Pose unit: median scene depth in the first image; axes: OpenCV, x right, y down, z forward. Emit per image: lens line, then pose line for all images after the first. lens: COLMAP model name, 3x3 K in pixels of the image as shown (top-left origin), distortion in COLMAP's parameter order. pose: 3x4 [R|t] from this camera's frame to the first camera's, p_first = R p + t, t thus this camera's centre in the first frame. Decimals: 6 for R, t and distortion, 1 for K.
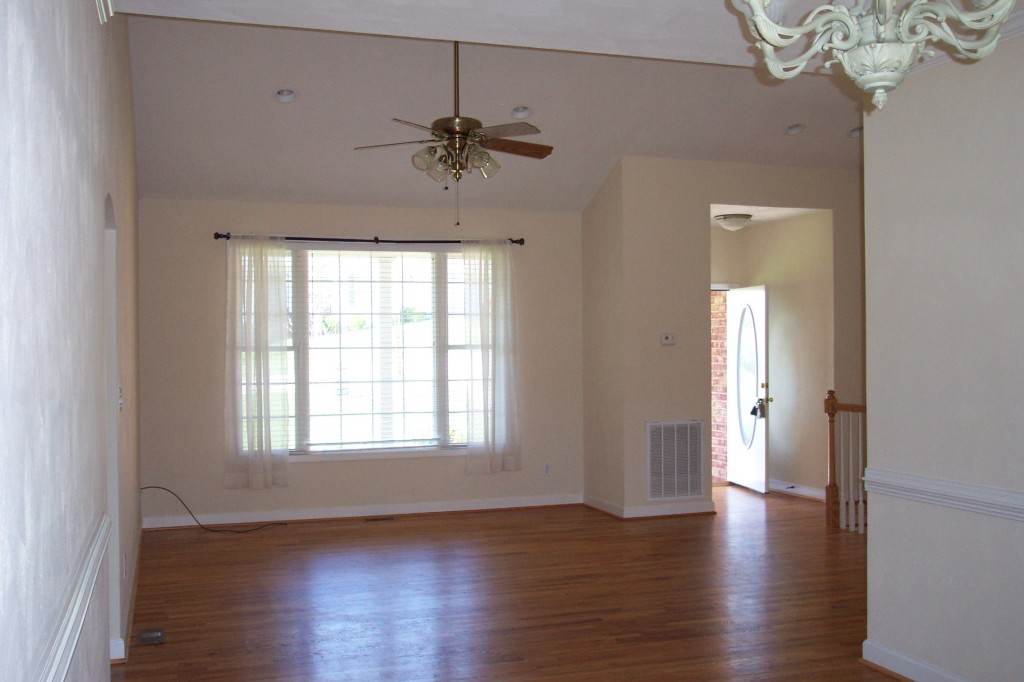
lens RADIAL K [[1038.1, 0, 512.2], [0, 1038.1, 343.5], [0, 0, 1]] dist [-0.020839, 0.000000]
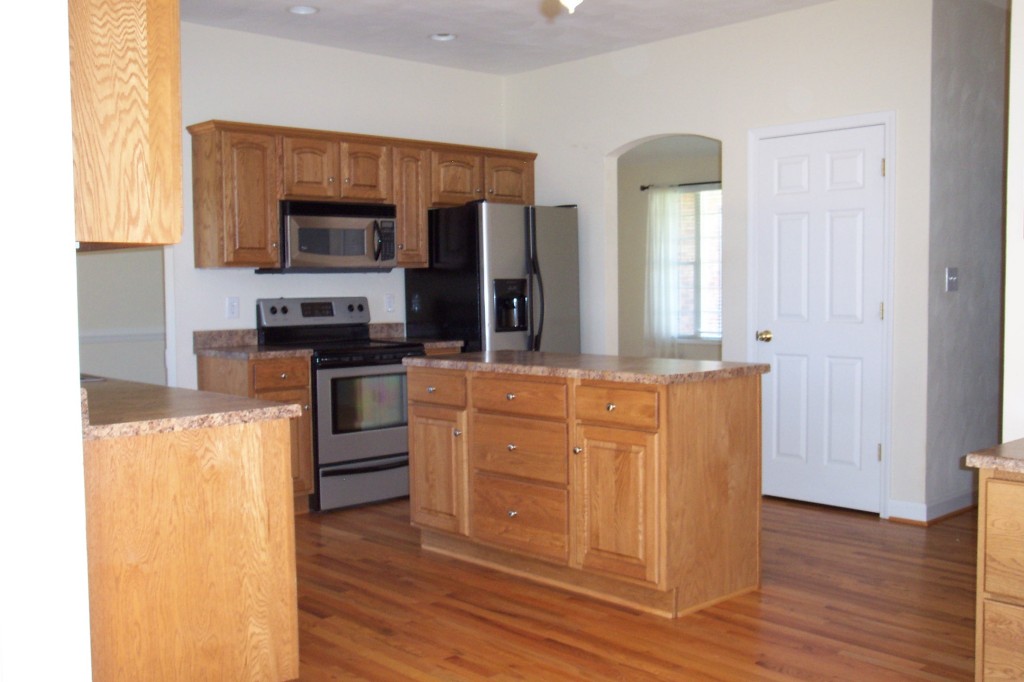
lens RADIAL K [[1038.1, 0, 511.1], [0, 1038.1, 343.2], [0, 0, 1]] dist [-0.020839, 0.000000]
pose [[0.410463, 0.061998, -0.909767, 0.994318], [0.025264, 0.996530, 0.079309, -0.004851], [0.911527, -0.055538, 0.407472, 0.209412]]
